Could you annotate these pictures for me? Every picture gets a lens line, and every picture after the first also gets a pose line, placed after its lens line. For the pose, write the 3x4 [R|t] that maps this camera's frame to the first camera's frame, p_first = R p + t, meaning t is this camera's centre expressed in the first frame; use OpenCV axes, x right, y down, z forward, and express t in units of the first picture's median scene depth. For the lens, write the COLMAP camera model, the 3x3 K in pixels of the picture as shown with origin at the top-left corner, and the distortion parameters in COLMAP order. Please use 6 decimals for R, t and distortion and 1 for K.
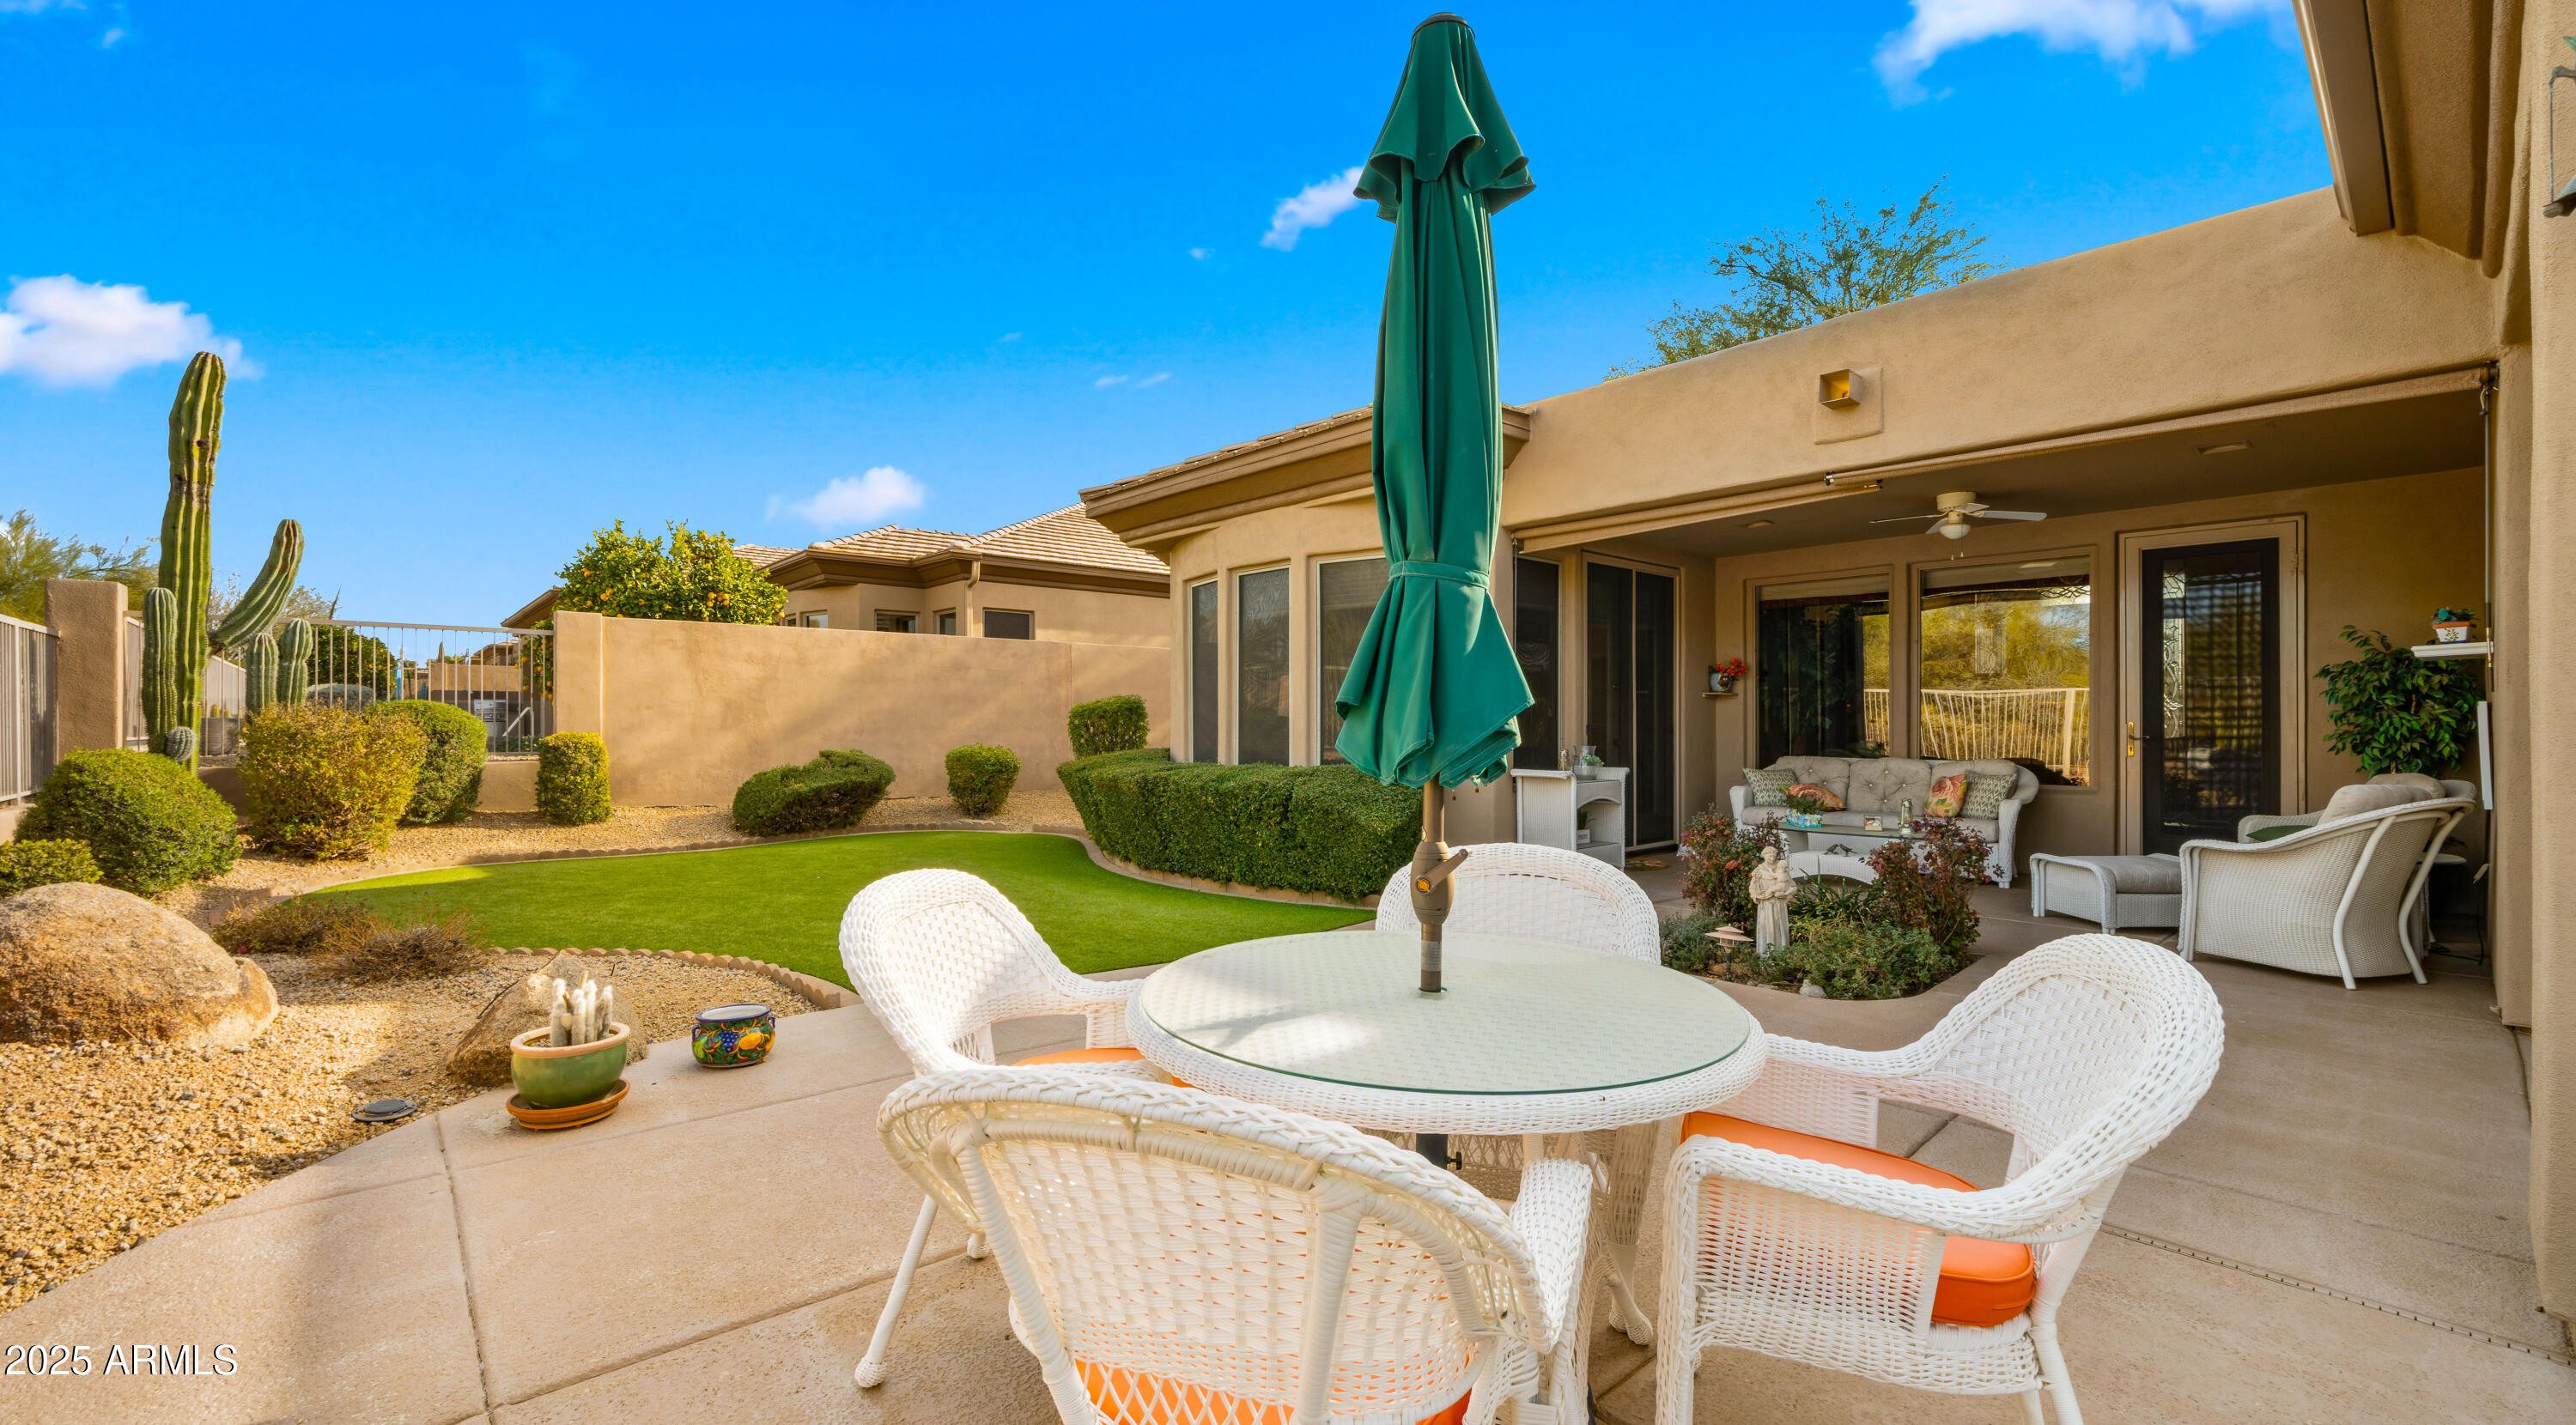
lens RADIAL K [[1012.8, 0, 1237.2], [0, 1012.8, 712.3], [0, 0, 1]] dist [-0.000007, -0.000005]
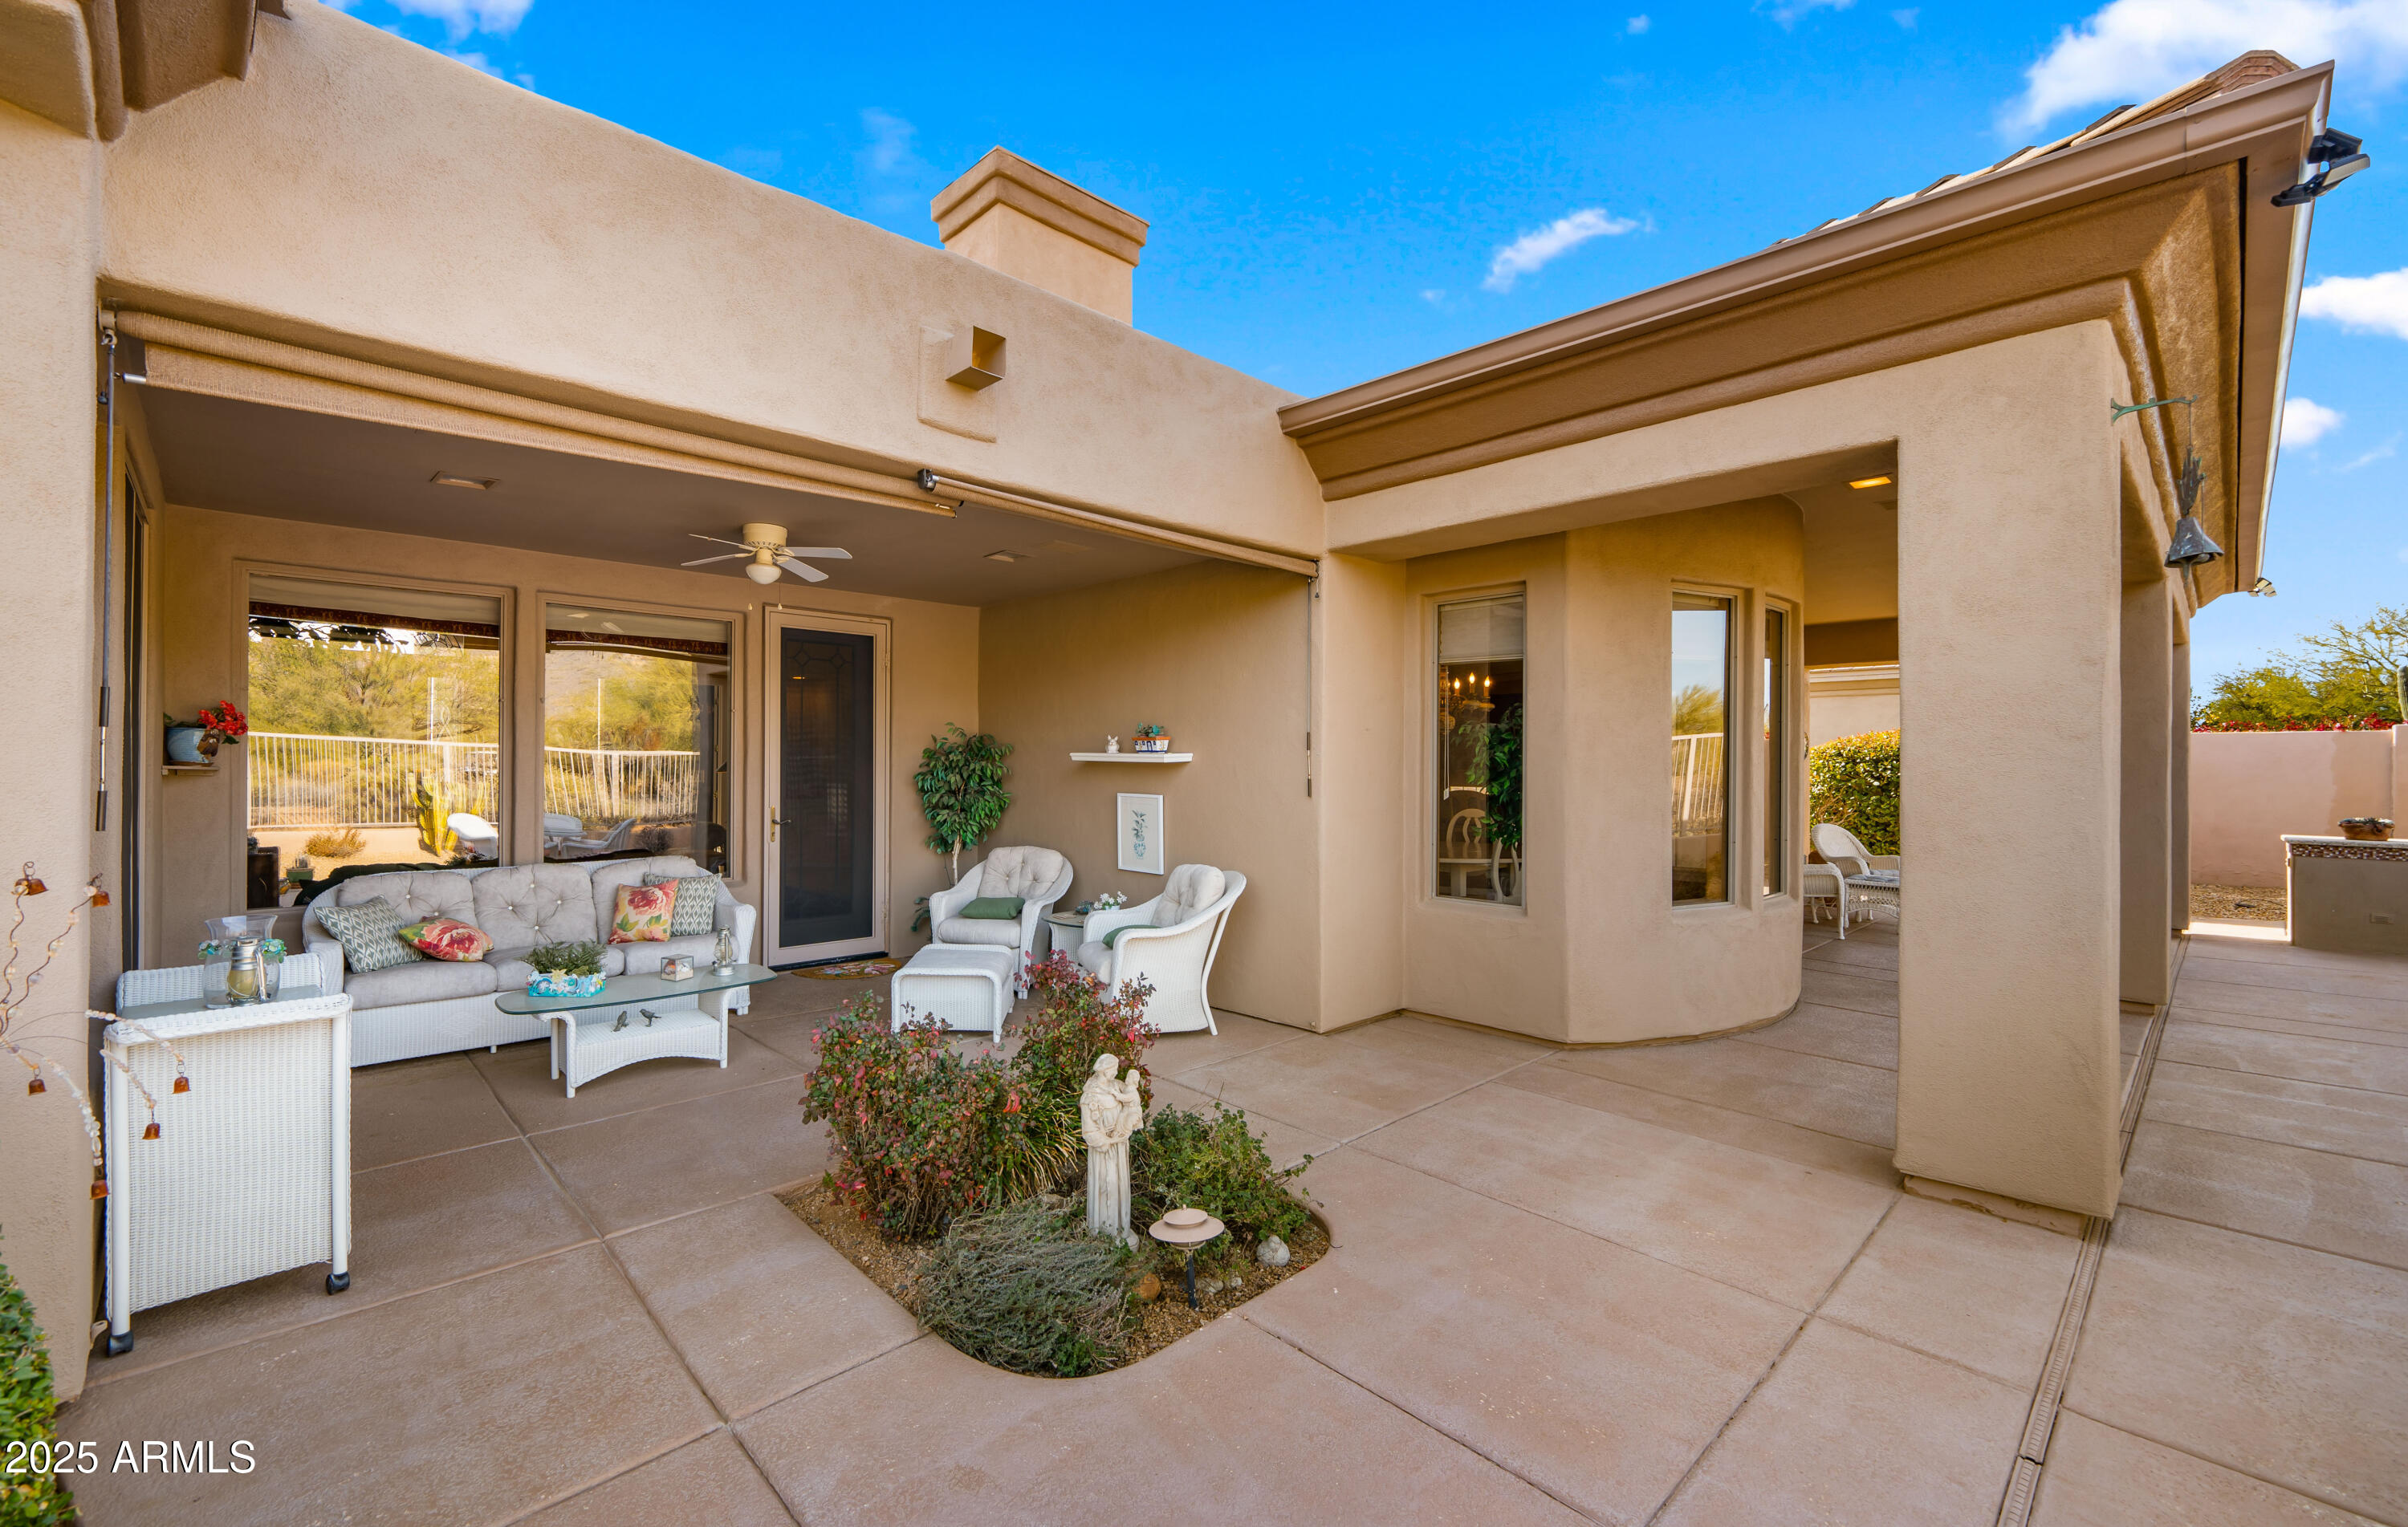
lens RADIAL K [[984.2, 0, 1155.0], [0, 984.2, 763.3], [0, 0, 1]] dist [0.002073, 0.000167]
pose [[-0.043180, -0.000928, 0.999067, -0.065575], [-0.009653, 0.999953, 0.000511, -0.036512], [-0.999021, -0.009622, -0.043187, 0.731124]]
